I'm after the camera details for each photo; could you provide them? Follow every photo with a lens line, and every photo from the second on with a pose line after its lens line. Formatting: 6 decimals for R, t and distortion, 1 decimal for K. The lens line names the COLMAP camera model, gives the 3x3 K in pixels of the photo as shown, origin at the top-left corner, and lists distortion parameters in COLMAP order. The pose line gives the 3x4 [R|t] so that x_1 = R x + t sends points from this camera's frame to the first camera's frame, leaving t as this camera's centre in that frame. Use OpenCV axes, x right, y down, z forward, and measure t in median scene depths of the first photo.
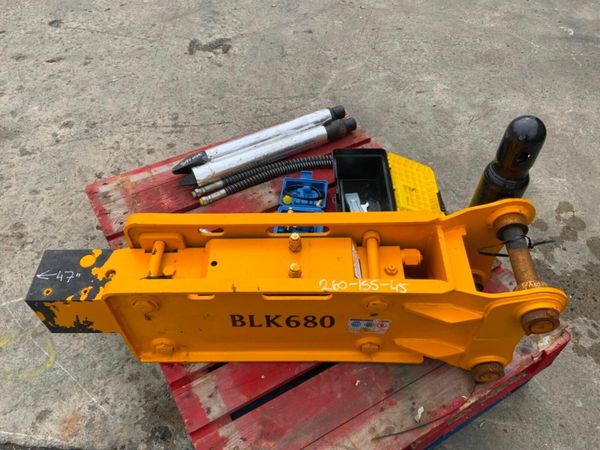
lens RADIAL K [[496.5, 0, 300.0], [0, 496.5, 225.0], [0, 0, 1]] dist [0.124454, -0.259520]
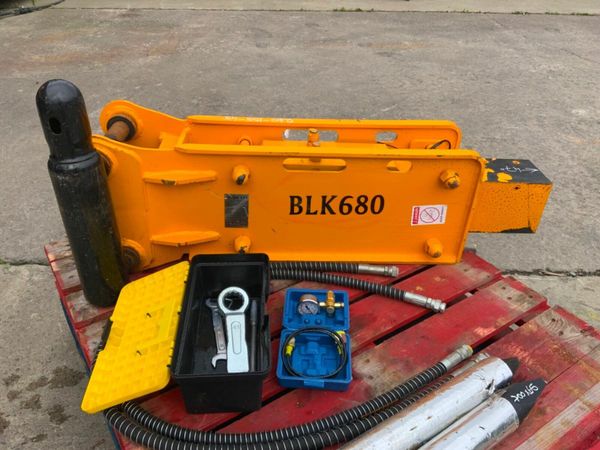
lens RADIAL K [[500.7, 0, 300.0], [0, 500.7, 225.0], [0, 0, 1]] dist [0.066869, -0.123428]
pose [[-0.997908, 0.006802, -0.064295, 0.090847], [-0.062856, 0.130853, 0.989407, -0.970343], [0.015143, 0.991378, -0.130151, 1.245651]]
